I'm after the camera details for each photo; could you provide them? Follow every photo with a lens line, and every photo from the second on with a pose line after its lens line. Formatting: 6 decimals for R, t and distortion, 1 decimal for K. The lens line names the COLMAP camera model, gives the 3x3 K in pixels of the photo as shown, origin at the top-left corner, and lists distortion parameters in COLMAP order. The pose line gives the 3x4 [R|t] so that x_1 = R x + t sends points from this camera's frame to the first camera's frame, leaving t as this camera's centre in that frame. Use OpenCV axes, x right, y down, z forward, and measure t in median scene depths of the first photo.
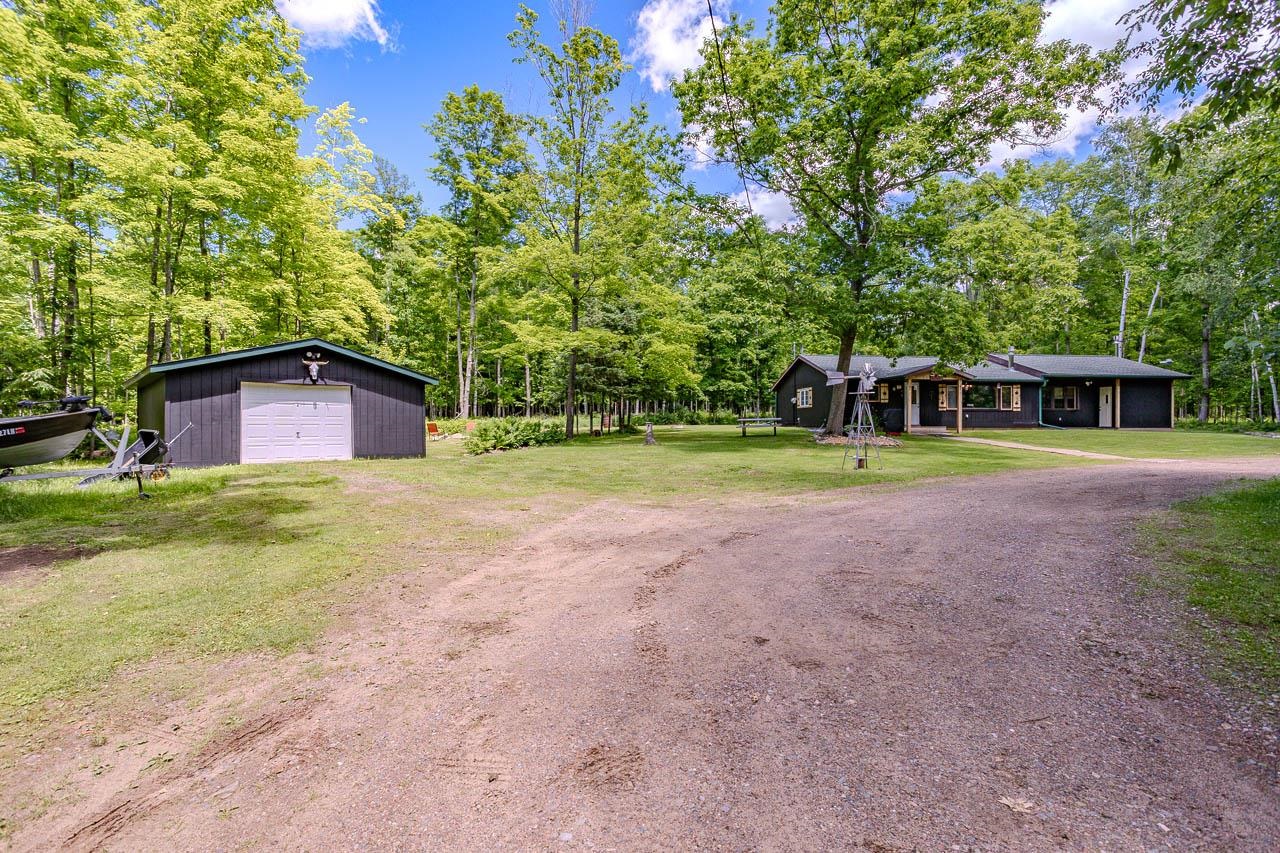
lens RADIAL K [[614.8, 0, 640.0], [0, 614.8, 426.5], [0, 0, 1]] dist [-0.017426, 0.000500]
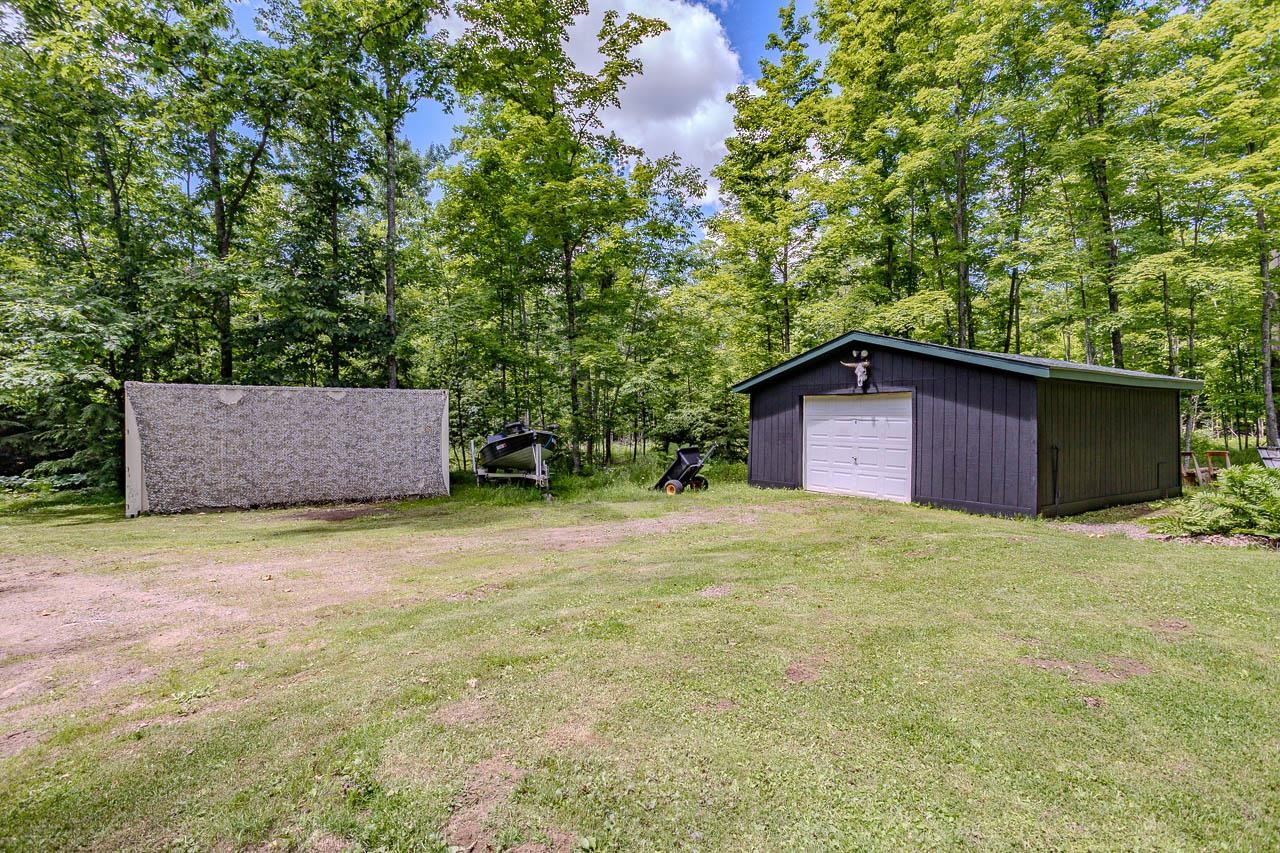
lens RADIAL K [[614.8, 0, 640.0], [0, 614.8, 426.5], [0, 0, 1]] dist [-0.017426, 0.000500]
pose [[-0.153170, 0.005384, -0.988185, 0.134527], [-0.023673, 0.999678, 0.009116, -0.017074], [0.987916, 0.024790, -0.152994, 0.493703]]
